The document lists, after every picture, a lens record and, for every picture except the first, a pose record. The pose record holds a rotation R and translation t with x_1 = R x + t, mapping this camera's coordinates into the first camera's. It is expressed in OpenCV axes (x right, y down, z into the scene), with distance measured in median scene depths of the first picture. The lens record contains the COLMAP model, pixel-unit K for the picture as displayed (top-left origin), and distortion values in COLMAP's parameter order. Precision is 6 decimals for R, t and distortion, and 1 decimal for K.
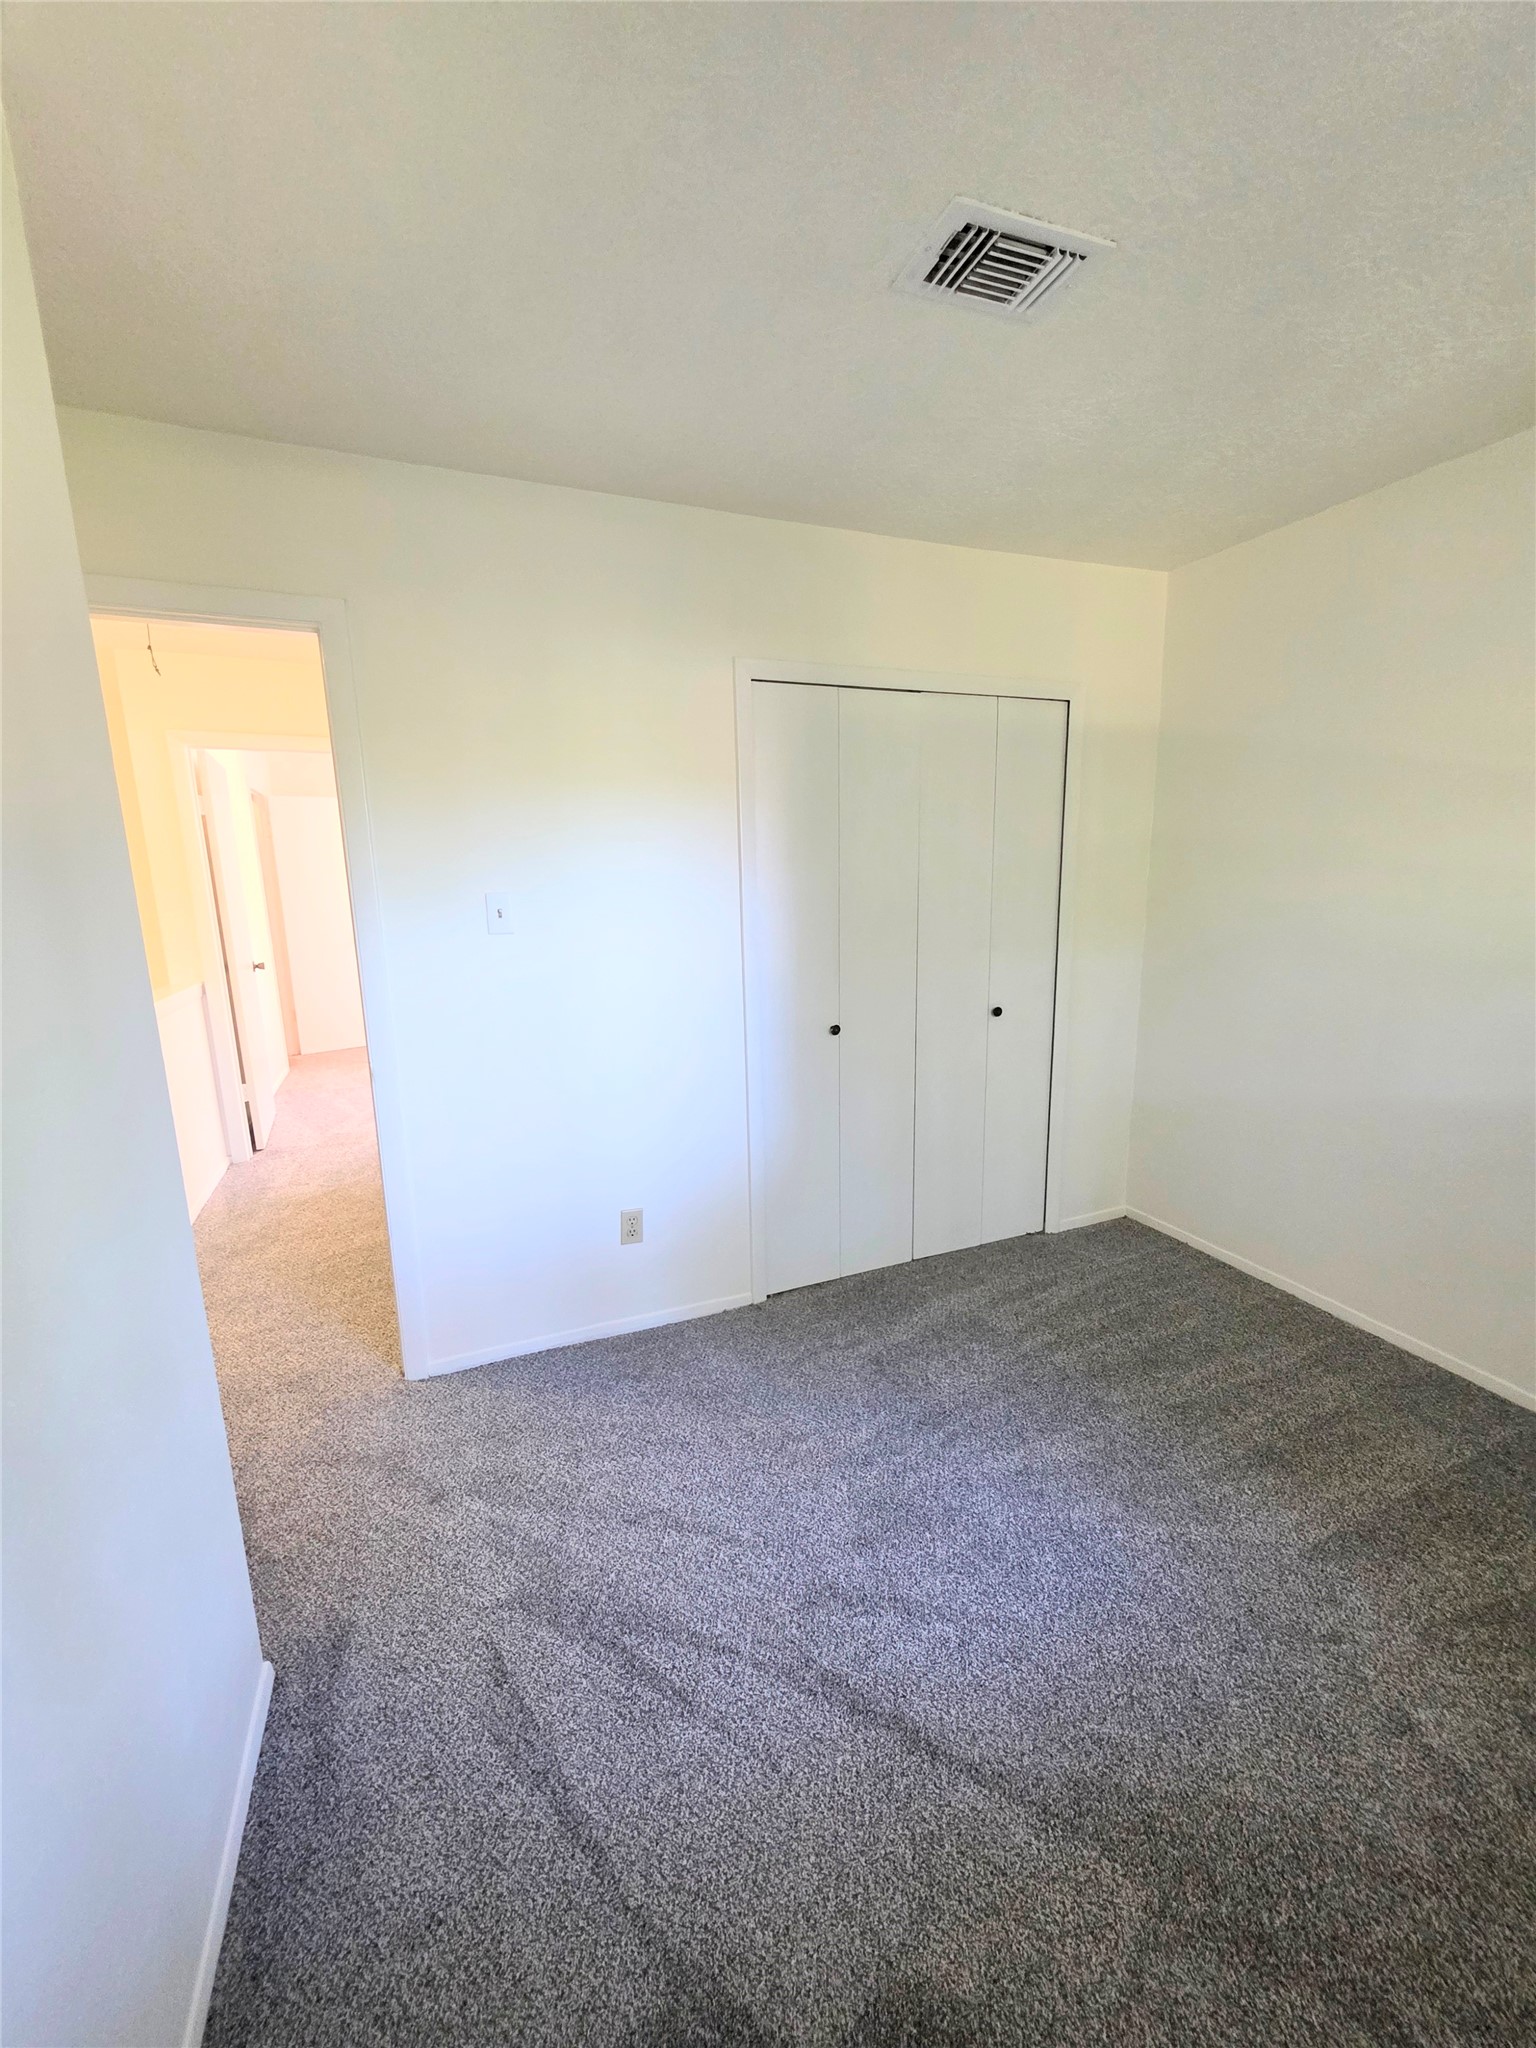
lens RADIAL K [[839.0, 0, 763.8], [0, 839.0, 1021.6], [0, 0, 1]] dist [0.000362, 0.000506]
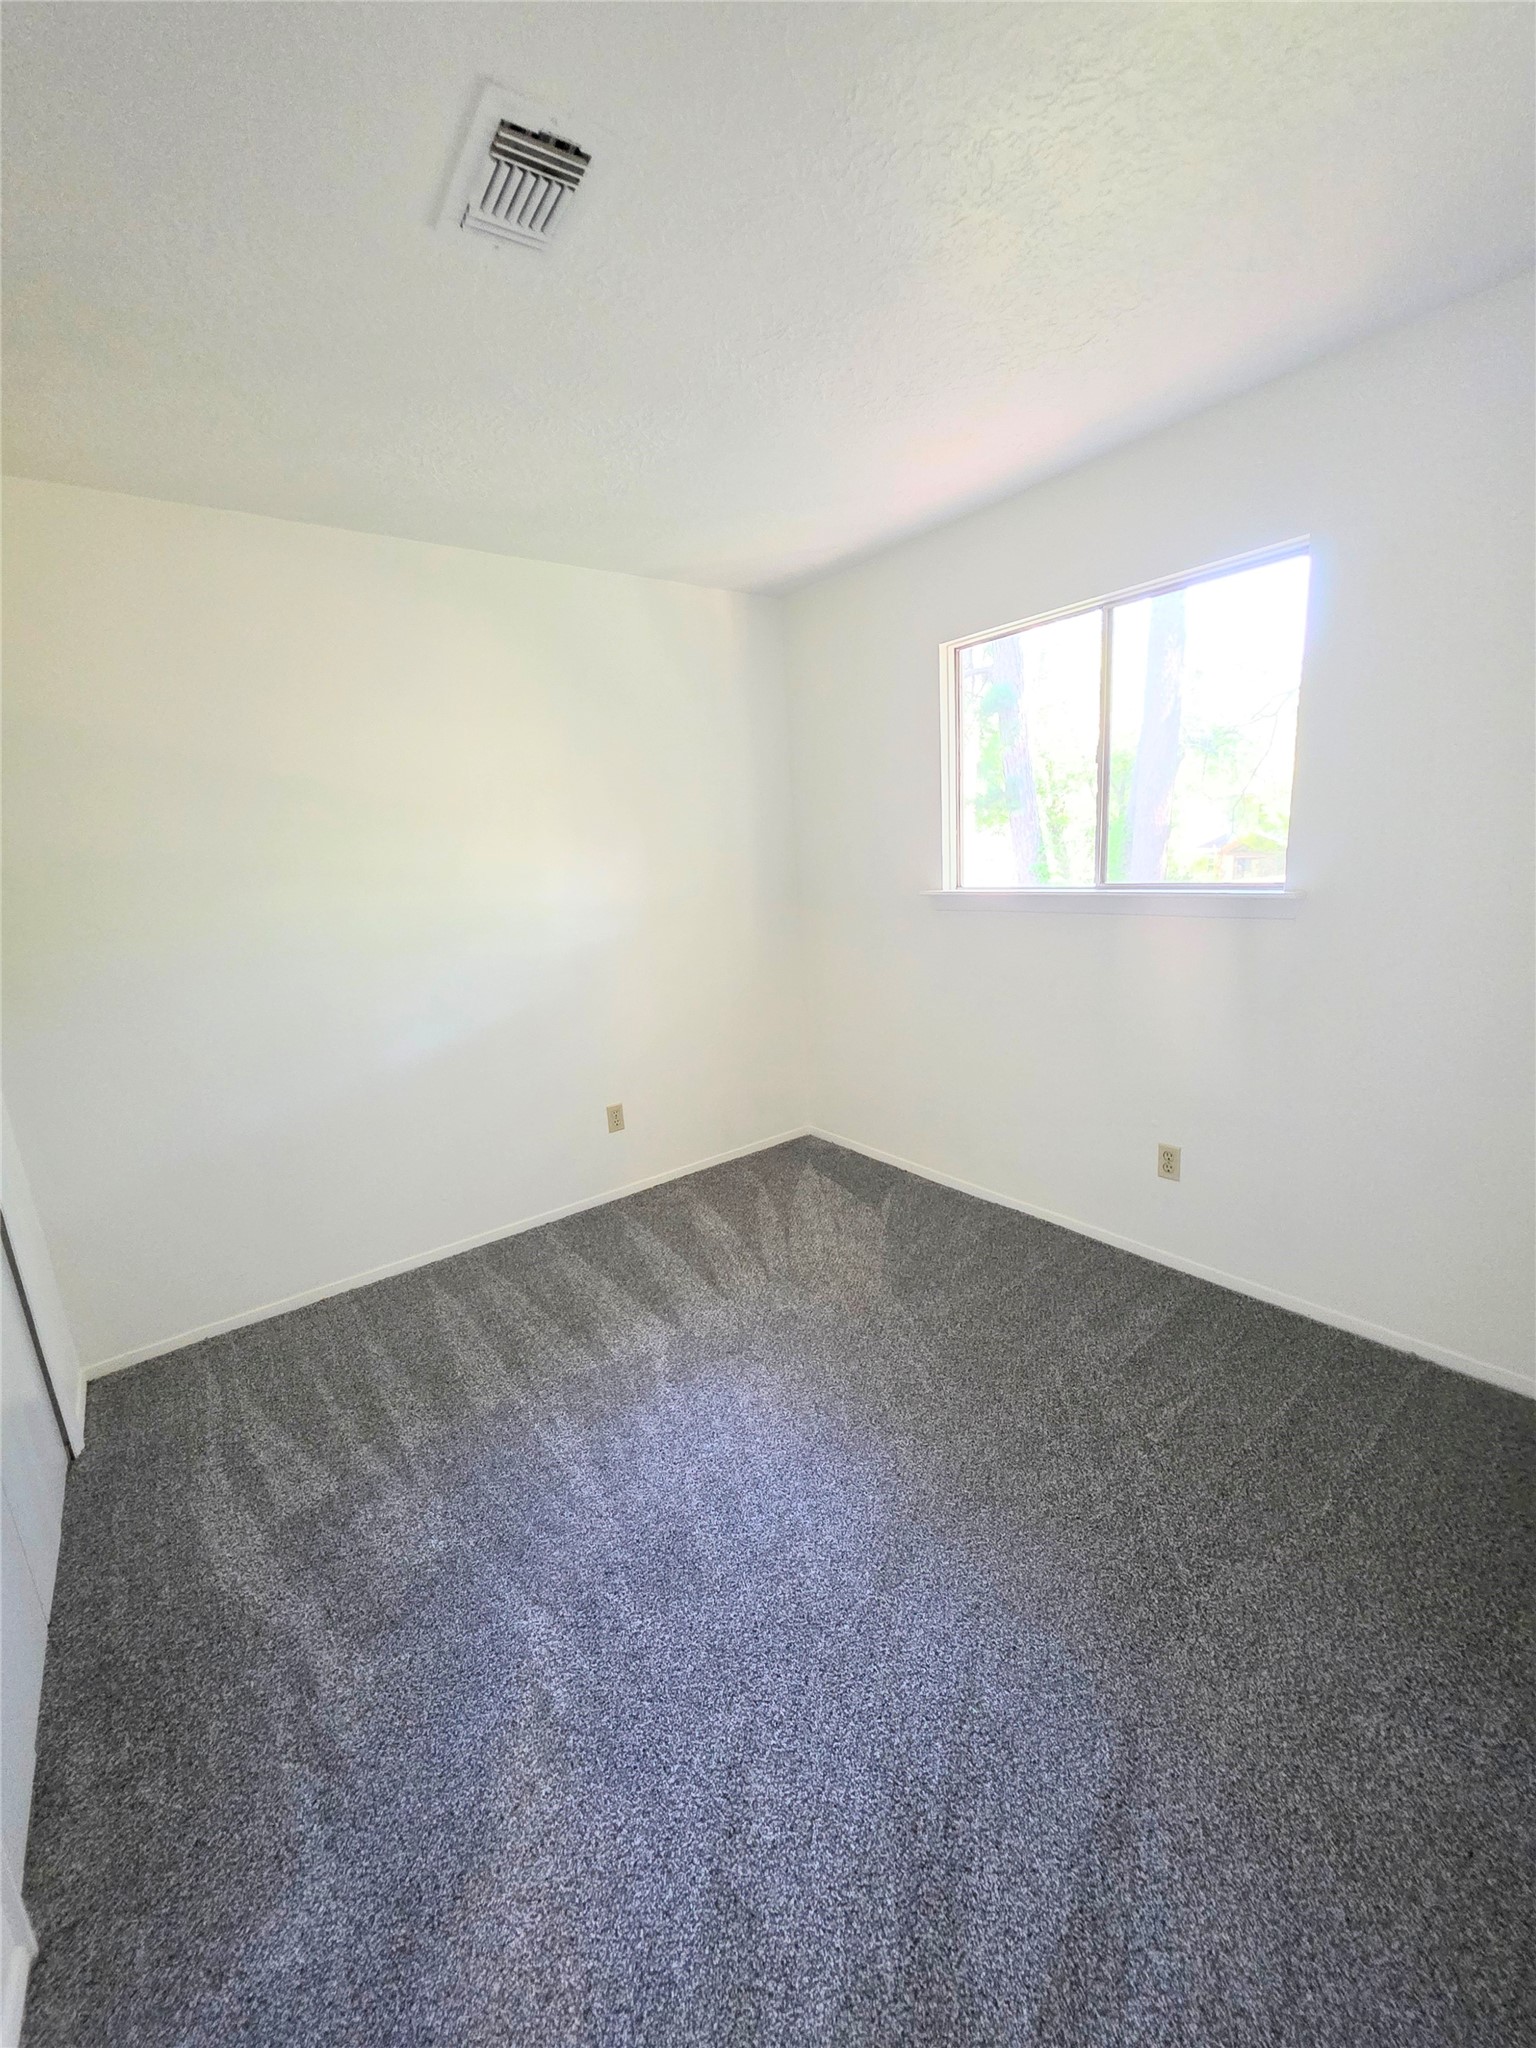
lens RADIAL K [[809.4, 0, 762.2], [0, 809.4, 1031.7], [0, 0, 1]] dist [0.000251, 0.000152]
pose [[-0.255097, -0.181707, 0.949688, -0.495971], [0.250622, 0.936191, 0.246445, -0.120032], [-0.933870, 0.300880, -0.193280, 0.753969]]
